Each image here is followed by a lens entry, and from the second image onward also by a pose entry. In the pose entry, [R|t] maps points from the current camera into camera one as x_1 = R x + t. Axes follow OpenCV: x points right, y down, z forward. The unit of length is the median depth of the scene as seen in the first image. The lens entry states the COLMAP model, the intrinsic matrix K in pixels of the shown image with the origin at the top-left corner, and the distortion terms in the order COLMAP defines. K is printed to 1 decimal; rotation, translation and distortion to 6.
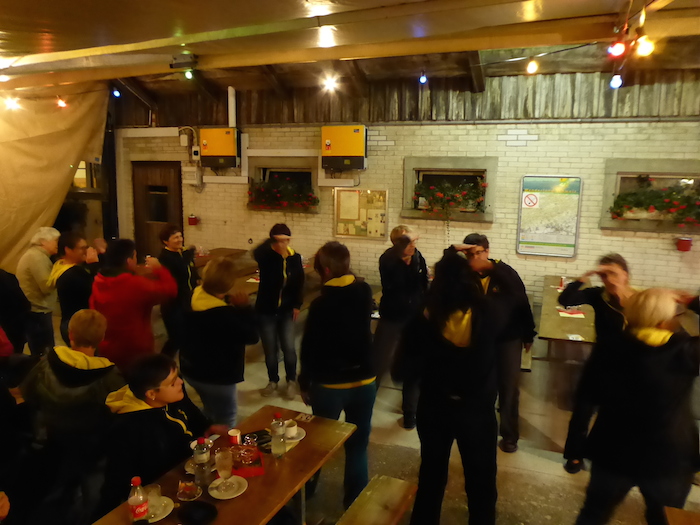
lens RADIAL K [[521.8, 0, 348.9], [0, 521.8, 263.4], [0, 0, 1]] dist [-0.043688, 0.026816]
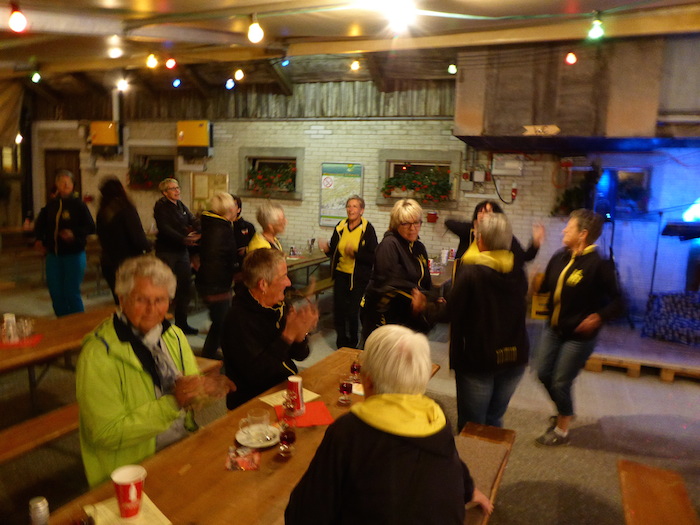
lens RADIAL K [[521.8, 0, 352.0], [0, 521.8, 260.7], [0, 0, 1]] dist [-0.043688, 0.026816]
pose [[0.999556, 0.027659, -0.011062, 0.418052], [-0.027906, 0.999350, -0.022815, 0.091224], [0.010423, 0.023114, 0.999678, -0.240619]]
